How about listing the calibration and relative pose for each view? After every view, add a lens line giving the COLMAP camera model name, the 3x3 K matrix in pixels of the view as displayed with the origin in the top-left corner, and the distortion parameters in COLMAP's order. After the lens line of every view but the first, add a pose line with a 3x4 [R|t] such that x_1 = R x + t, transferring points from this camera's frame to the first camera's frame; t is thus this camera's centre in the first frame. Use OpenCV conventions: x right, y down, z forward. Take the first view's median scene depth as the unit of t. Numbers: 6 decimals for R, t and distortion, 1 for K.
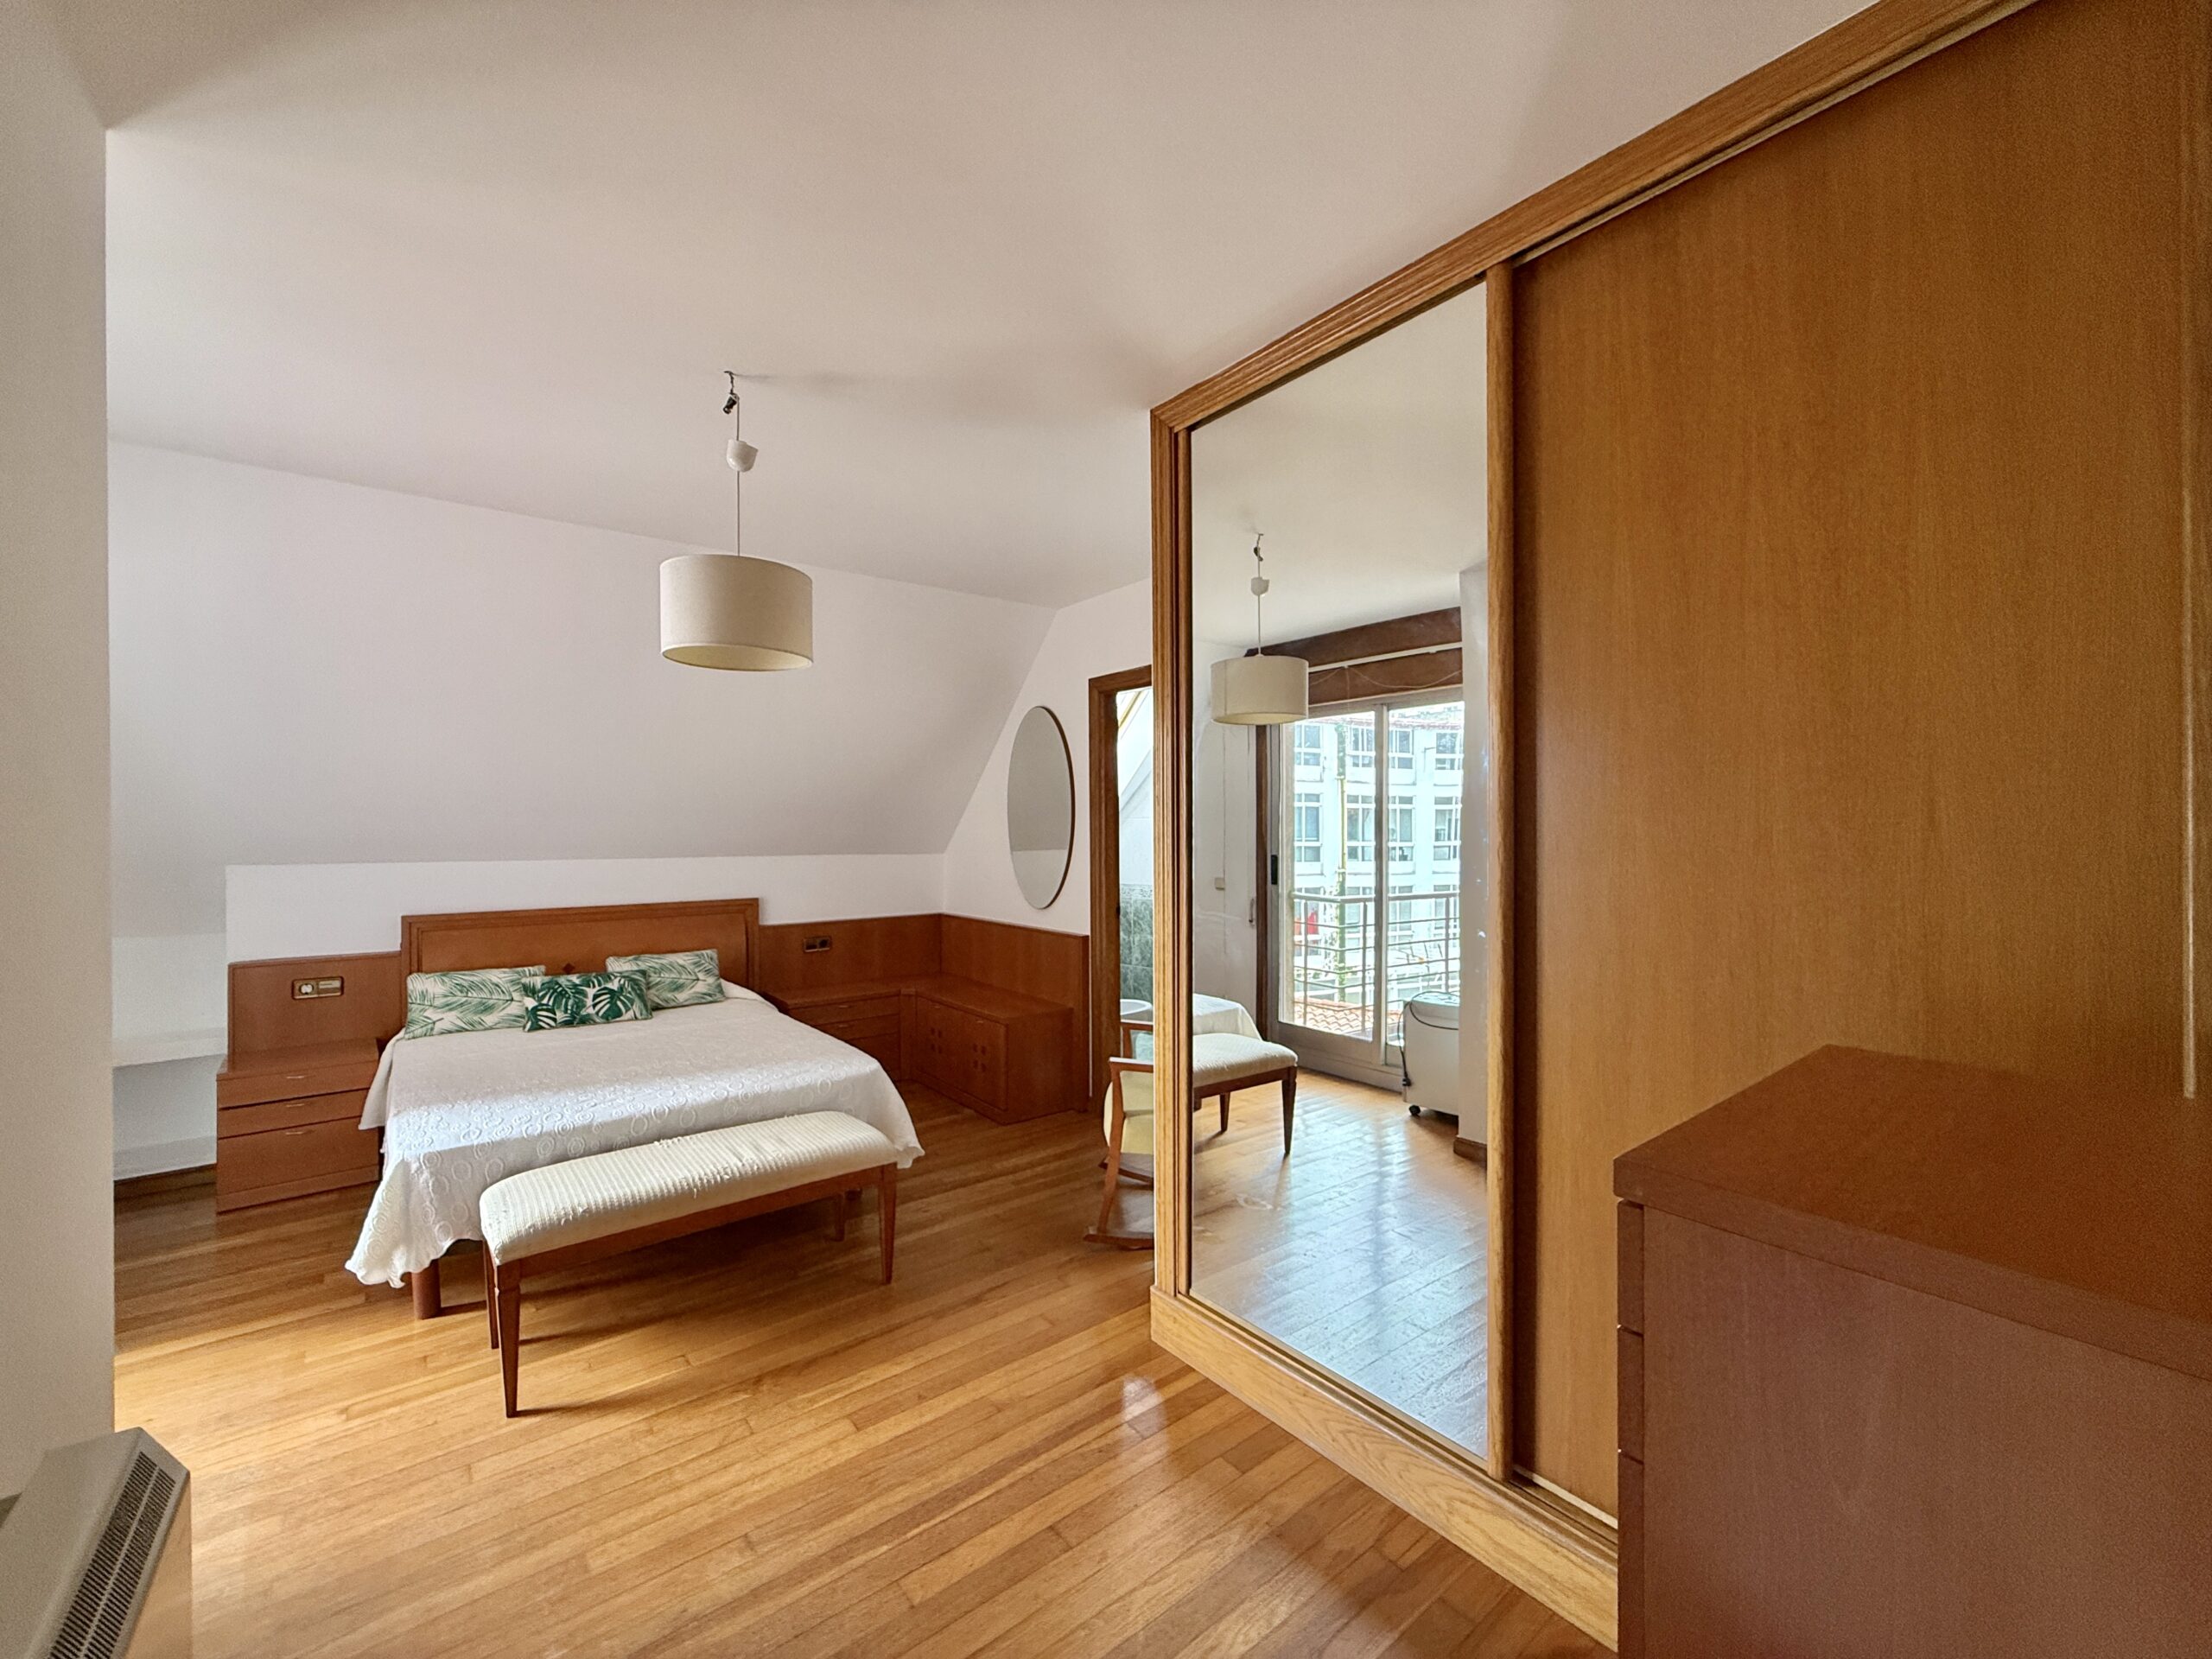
lens RADIAL K [[878.3, 0, 1101.2], [0, 878.3, 831.2], [0, 0, 1]] dist [0.000714, -0.000097]
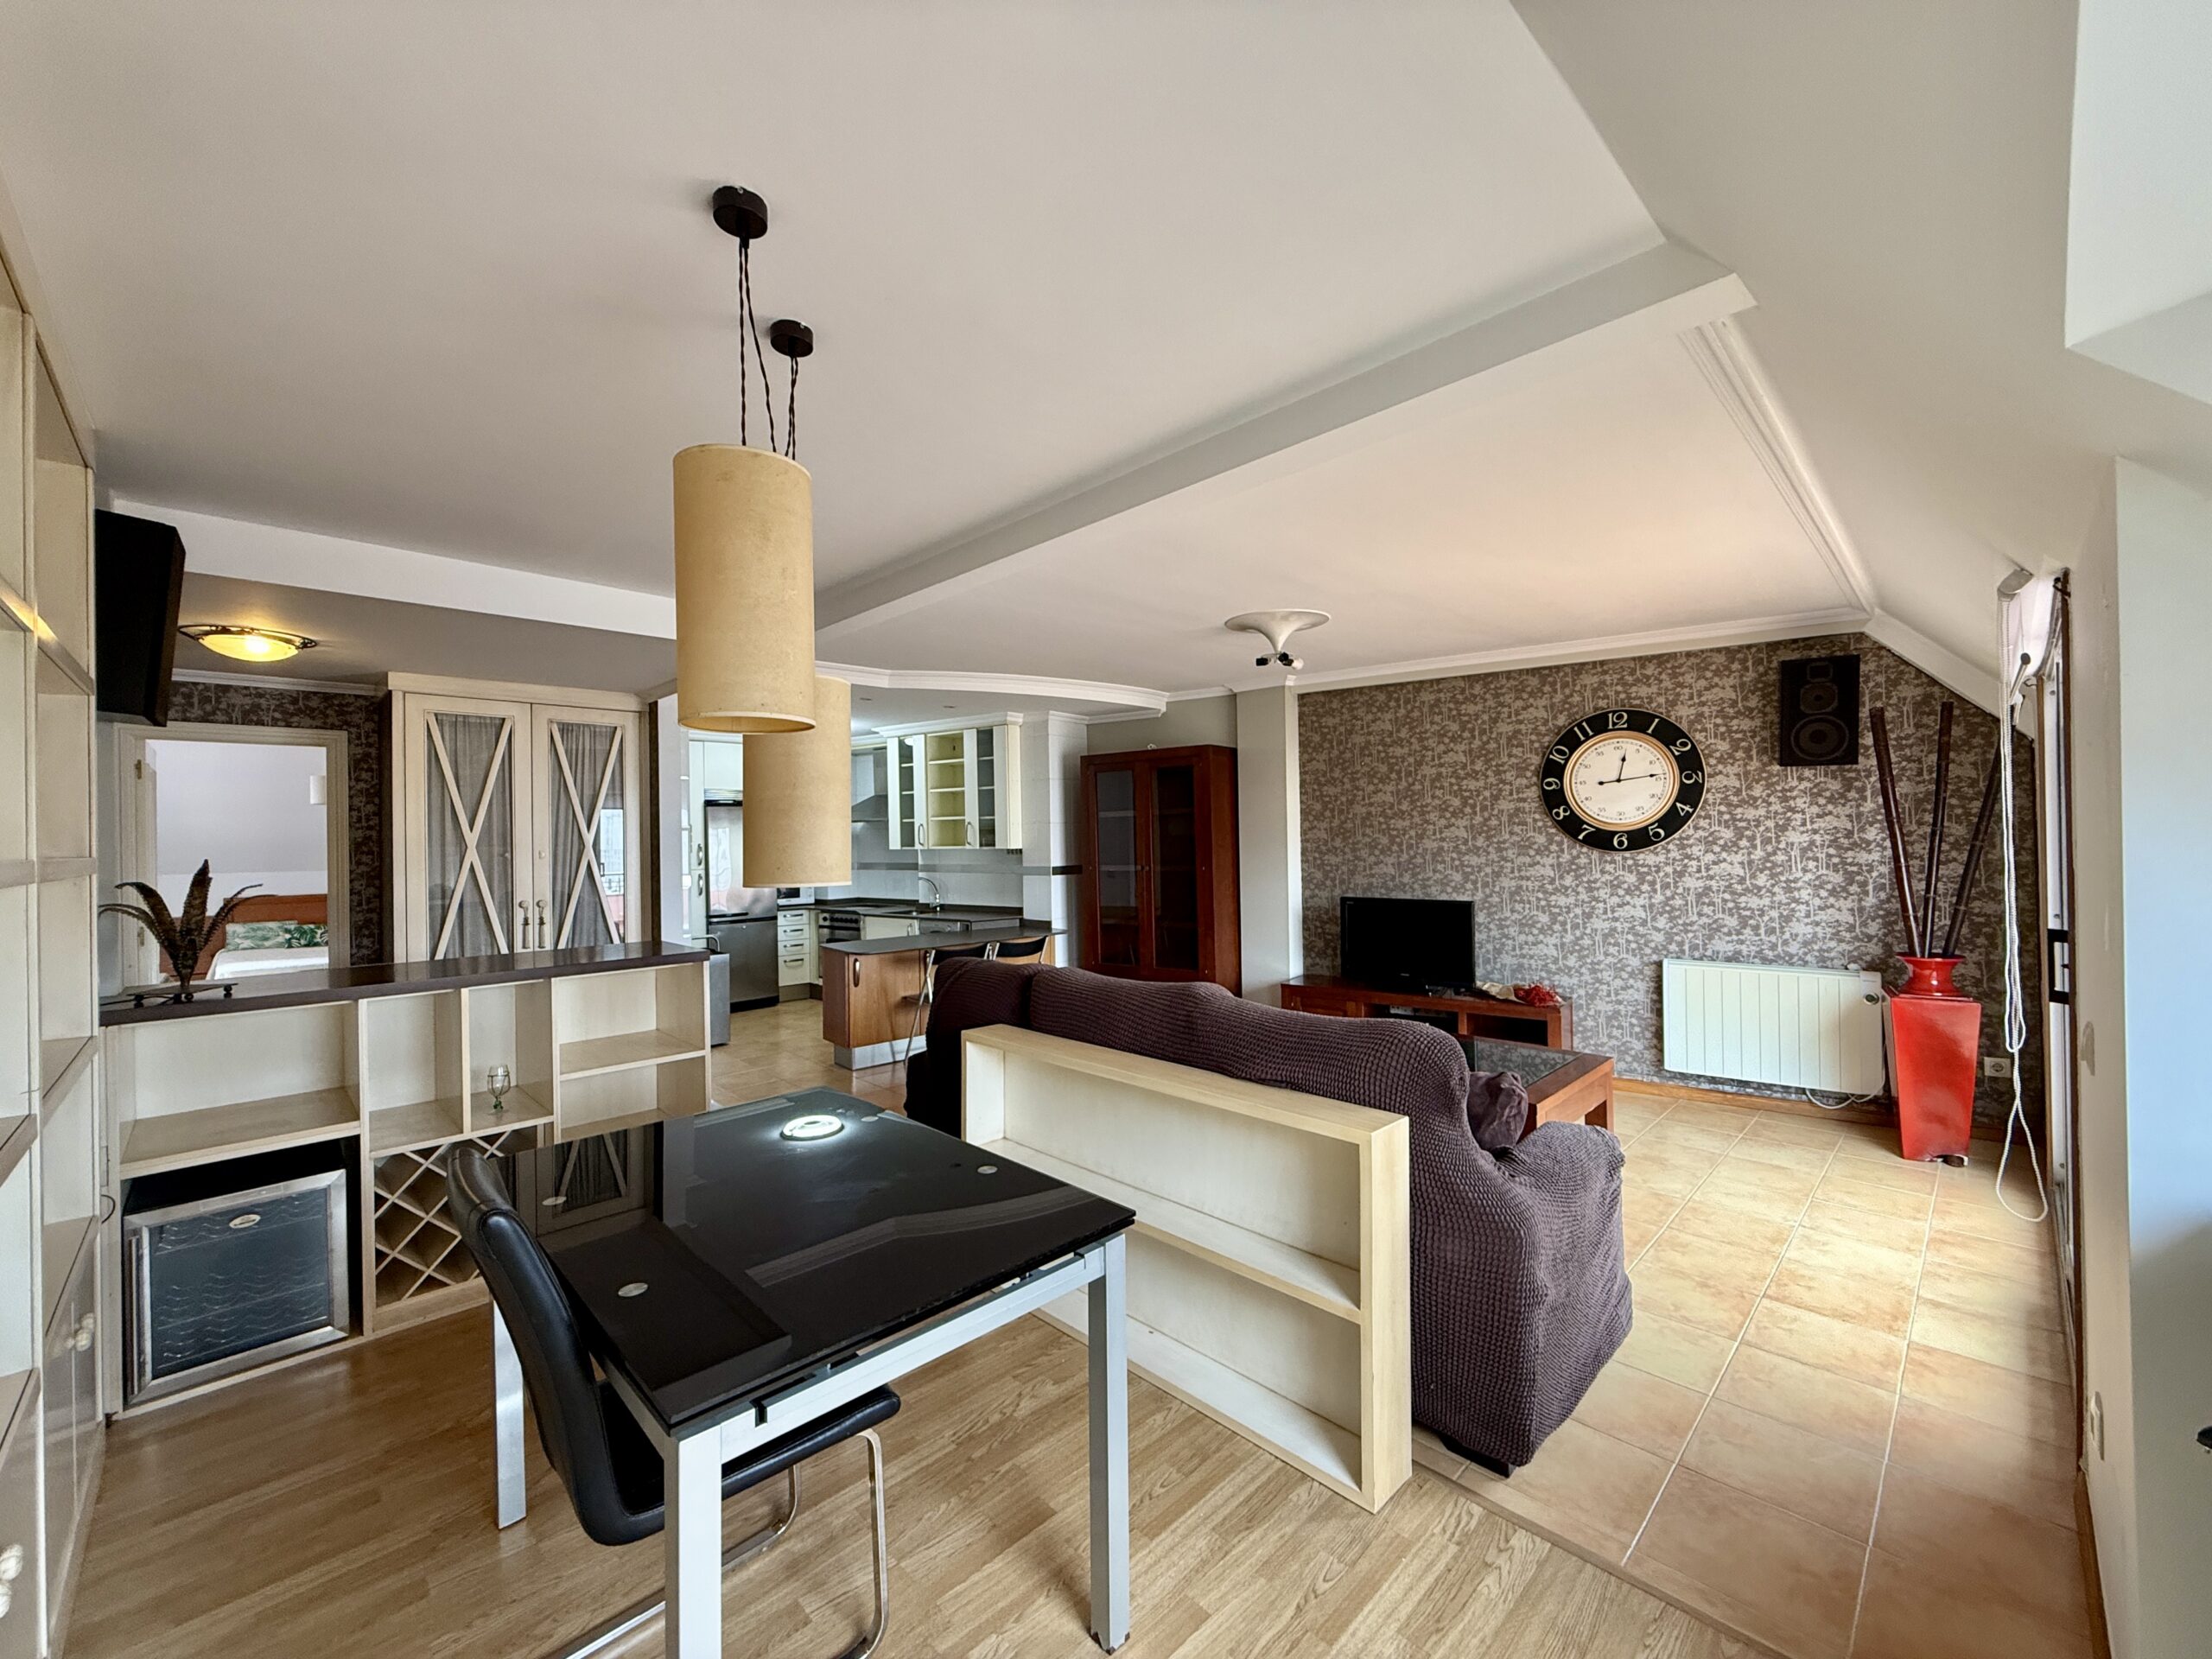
lens RADIAL K [[878.3, 0, 1101.2], [0, 878.3, 831.2], [0, 0, 1]] dist [0.000714, -0.000097]
pose [[0.994162, -0.009475, 0.107483, 1.410751], [0.010223, 0.999927, -0.006404, -0.039805], [-0.107414, 0.007466, 0.994186, -1.740862]]
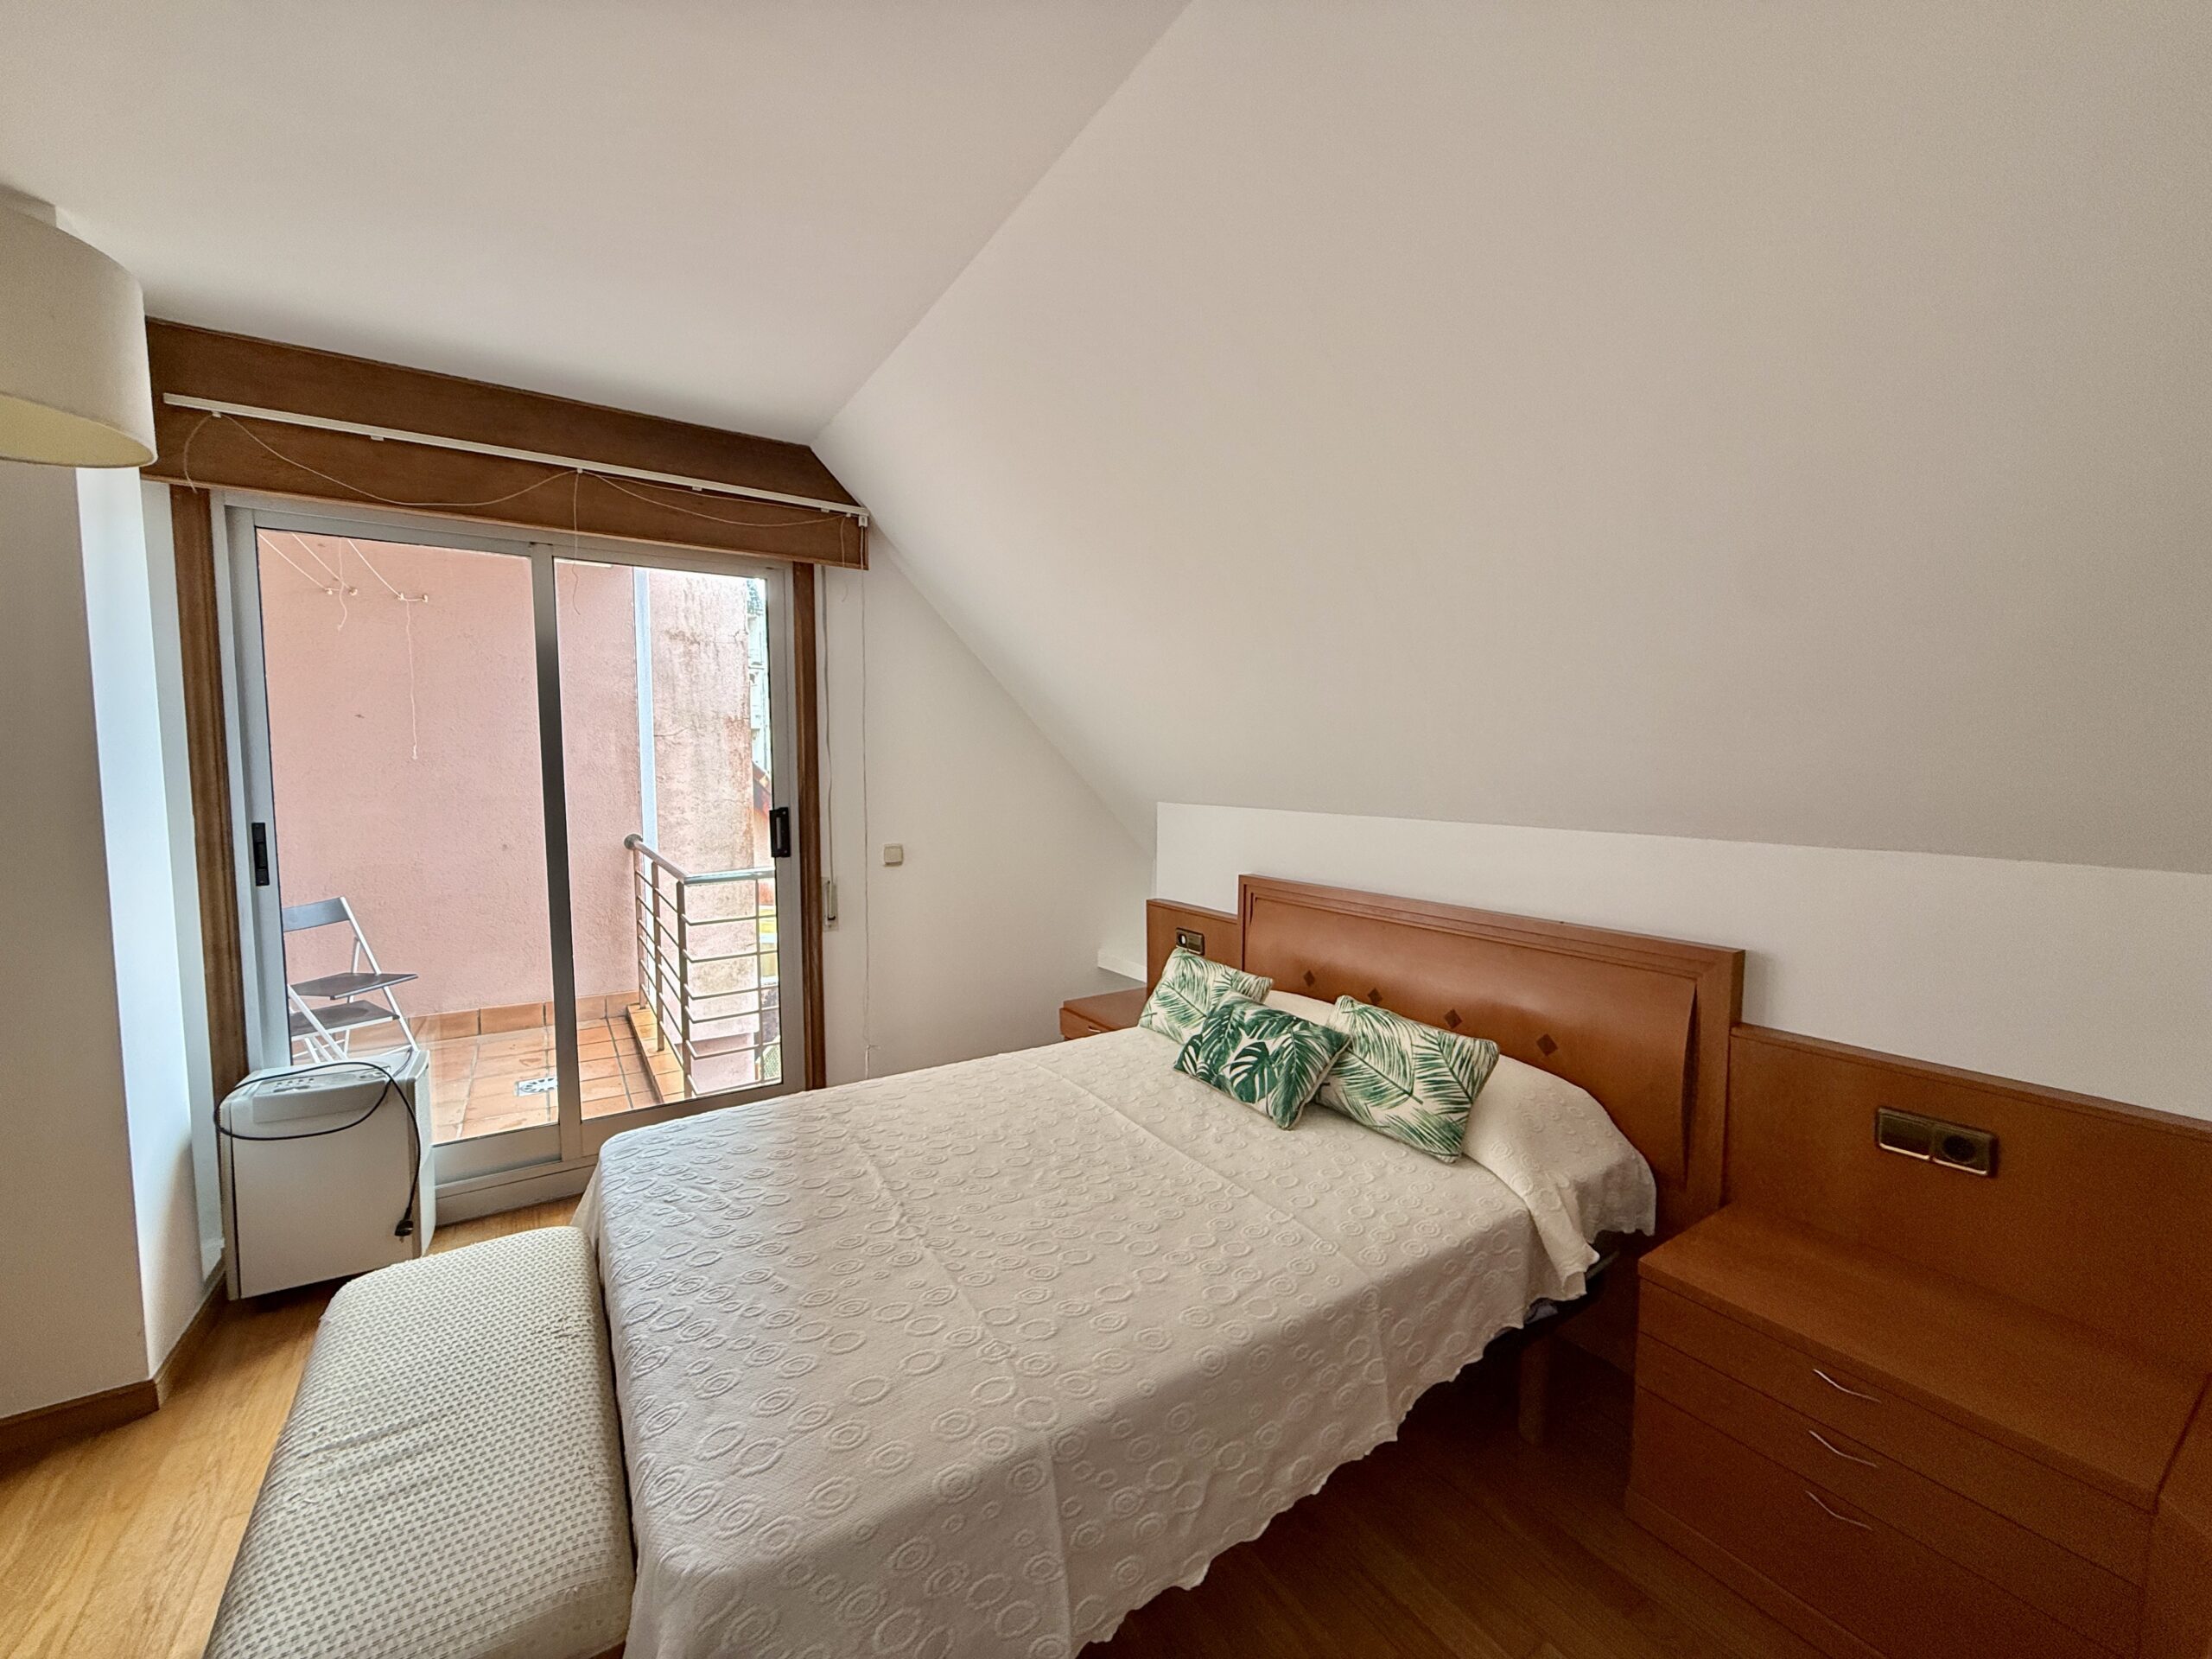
lens RADIAL K [[878.3, 0, 1101.2], [0, 878.3, 831.2], [0, 0, 1]] dist [0.000714, -0.000097]
pose [[-0.096169, 0.079356, -0.992197, 0.005960], [0.000055, 0.996817, 0.079720, -0.007836], [0.995365, 0.007612, -0.095868, 1.227395]]
